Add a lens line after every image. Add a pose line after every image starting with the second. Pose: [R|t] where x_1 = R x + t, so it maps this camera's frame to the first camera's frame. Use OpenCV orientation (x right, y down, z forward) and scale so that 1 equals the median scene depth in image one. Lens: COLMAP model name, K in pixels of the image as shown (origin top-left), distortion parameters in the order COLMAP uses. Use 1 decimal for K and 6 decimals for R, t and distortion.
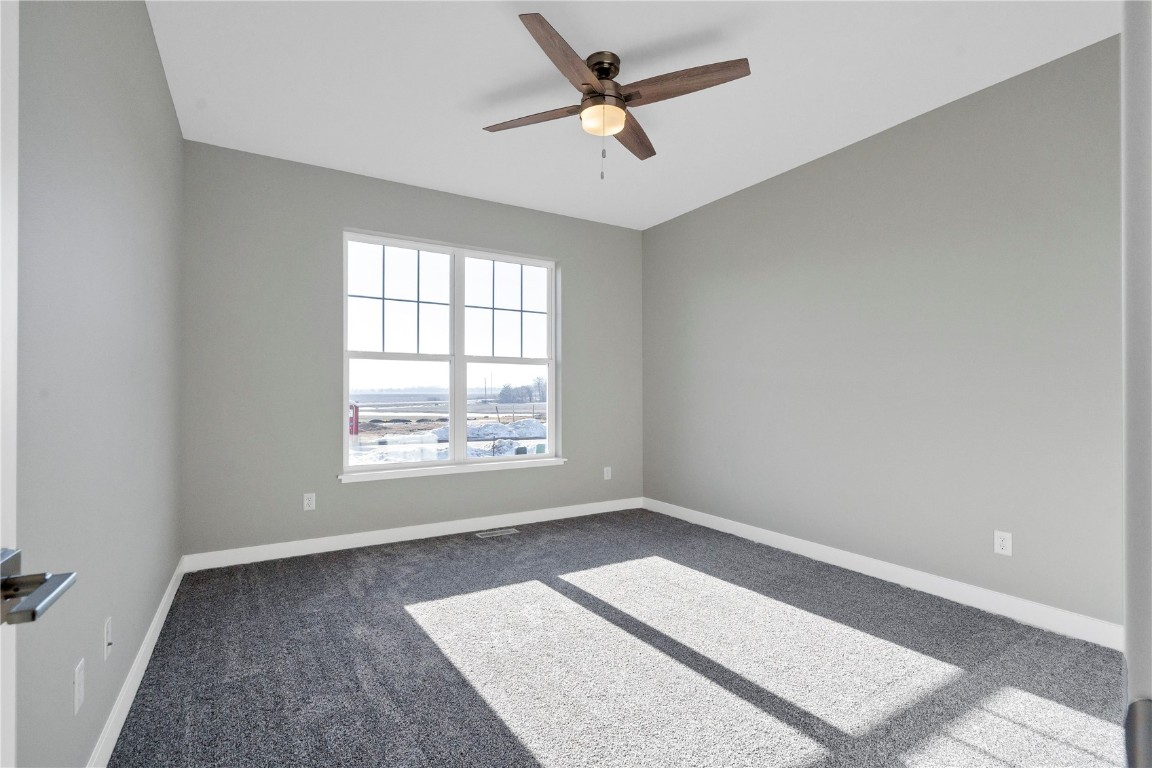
lens RADIAL K [[529.8, 0, 576.0], [0, 529.8, 384.0], [0, 0, 1]] dist [-0.002494, -0.000456]
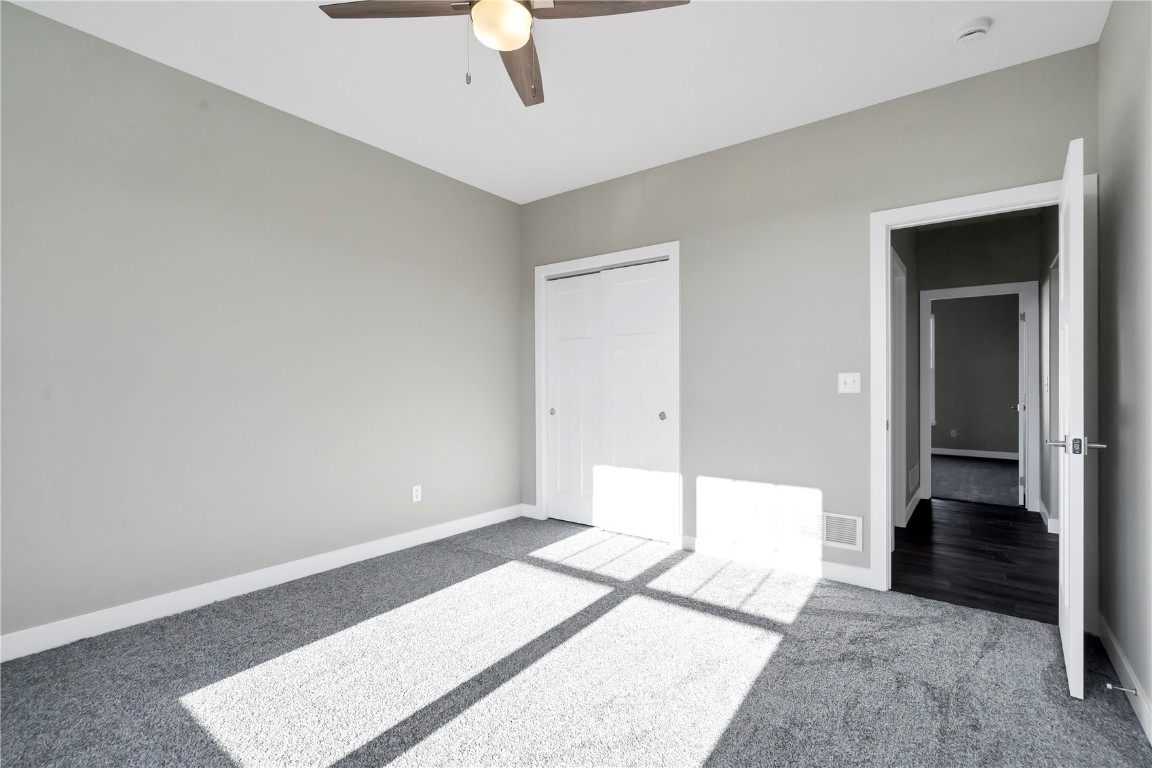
lens RADIAL K [[529.8, 0, 576.0], [0, 529.8, 384.0], [0, 0, 1]] dist [-0.002494, -0.000456]
pose [[-0.358023, 0.004251, 0.933703, -0.653017], [-0.009238, 0.999925, -0.008095, 0.019424], [-0.933667, -0.011524, -0.357957, 1.119526]]
